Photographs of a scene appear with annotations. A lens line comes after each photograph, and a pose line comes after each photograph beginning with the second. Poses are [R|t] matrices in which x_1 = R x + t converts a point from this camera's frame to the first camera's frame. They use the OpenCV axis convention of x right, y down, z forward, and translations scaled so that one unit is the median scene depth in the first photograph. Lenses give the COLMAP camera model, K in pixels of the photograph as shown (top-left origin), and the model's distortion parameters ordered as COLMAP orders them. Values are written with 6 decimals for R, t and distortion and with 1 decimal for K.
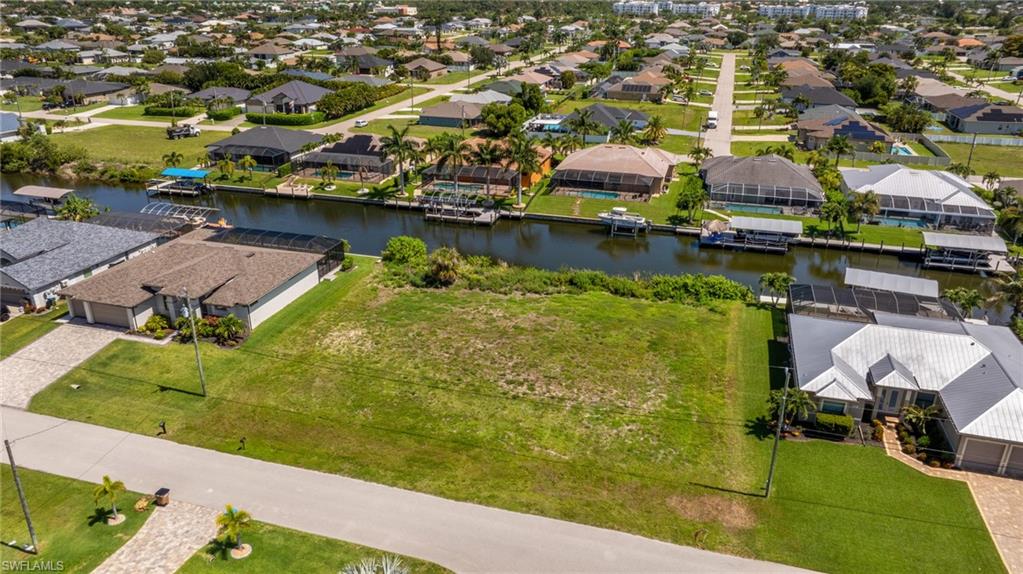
lens RADIAL K [[722.3, 0, 514.3], [0, 722.3, 284.6], [0, 0, 1]] dist [-0.025879, 0.009090]
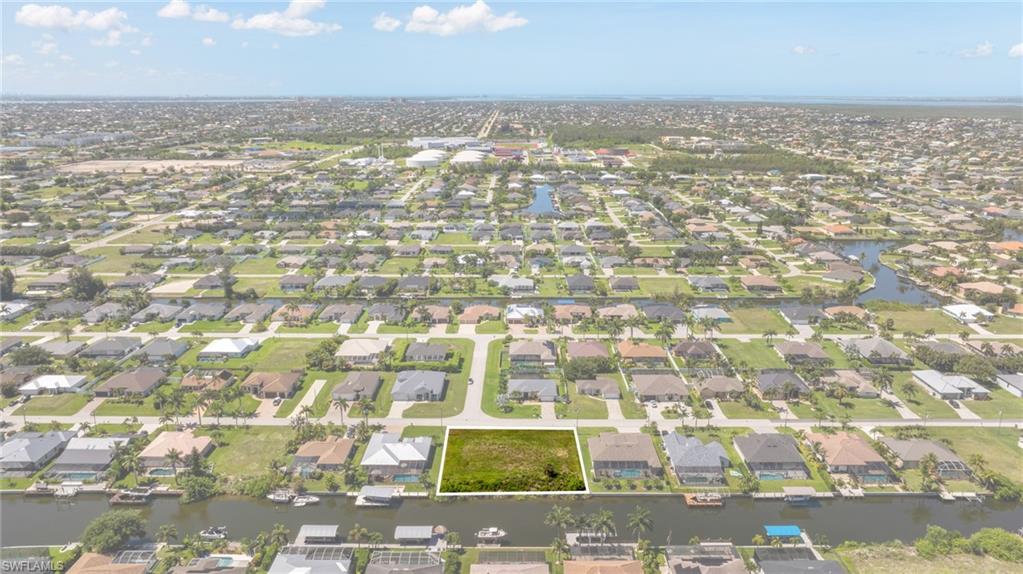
lens RADIAL K [[722.3, 0, 514.3], [0, 722.3, 284.6], [0, 0, 1]] dist [-0.025879, 0.009090]
pose [[-0.960840, 0.066165, -0.269089, 0.599453], [-0.111485, 0.796717, 0.593981, -1.845091], [0.253688, 0.600720, -0.758141, 2.241884]]
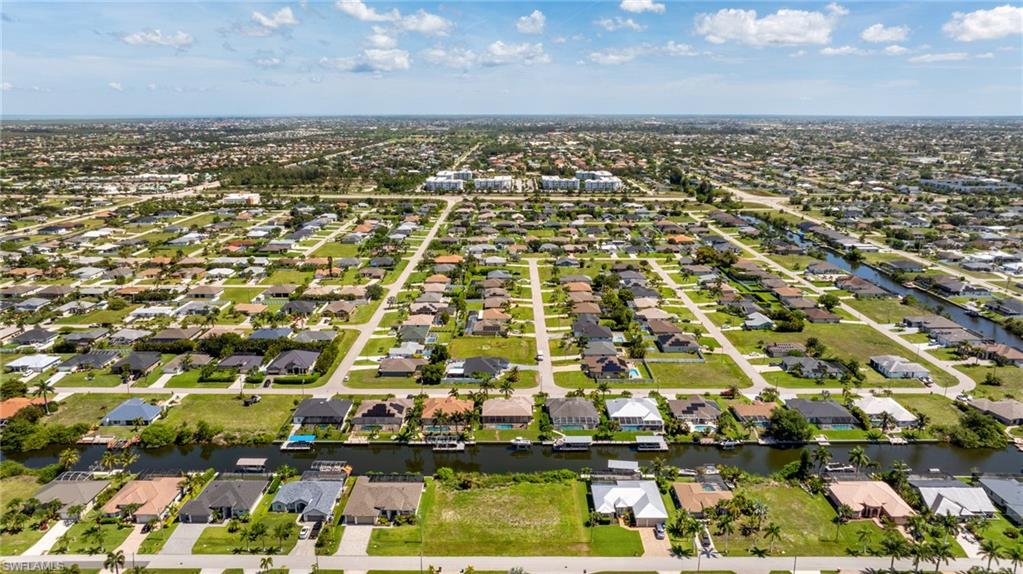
lens RADIAL K [[722.3, 0, 514.3], [0, 722.3, 284.6], [0, 0, 1]] dist [-0.025879, 0.009090]
pose [[0.960699, -0.072464, 0.267969, -0.524304], [0.112519, 0.984123, -0.137267, -0.311334], [-0.253767, 0.162023, 0.953599, -1.497360]]
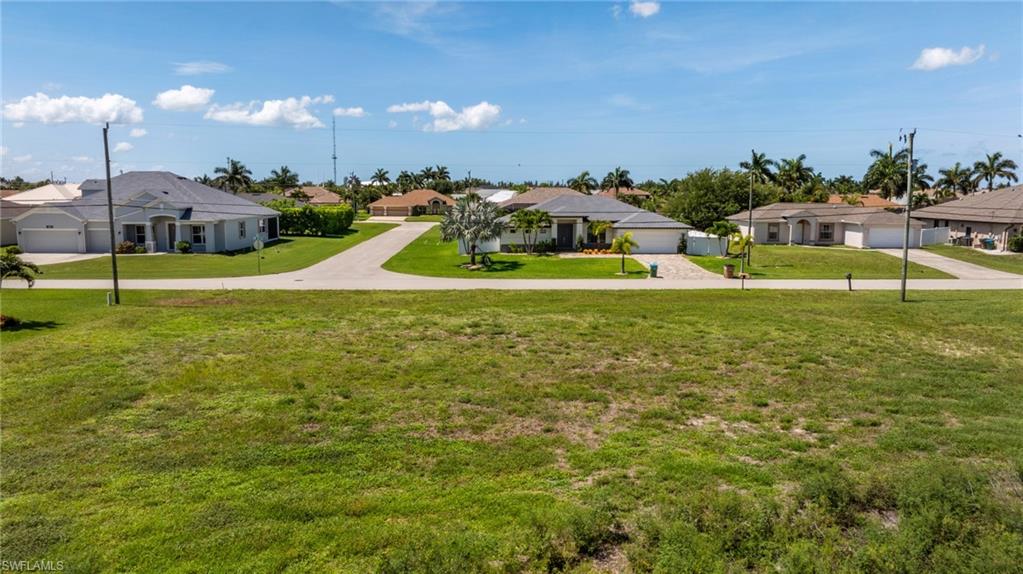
lens RADIAL K [[722.3, 0, 514.3], [0, 722.3, 284.6], [0, 0, 1]] dist [-0.025879, 0.009090]
pose [[-0.945698, 0.032006, -0.323466, 0.099143], [-0.133728, 0.868710, 0.476928, -0.091593], [0.296262, 0.494287, -0.817257, 0.947648]]
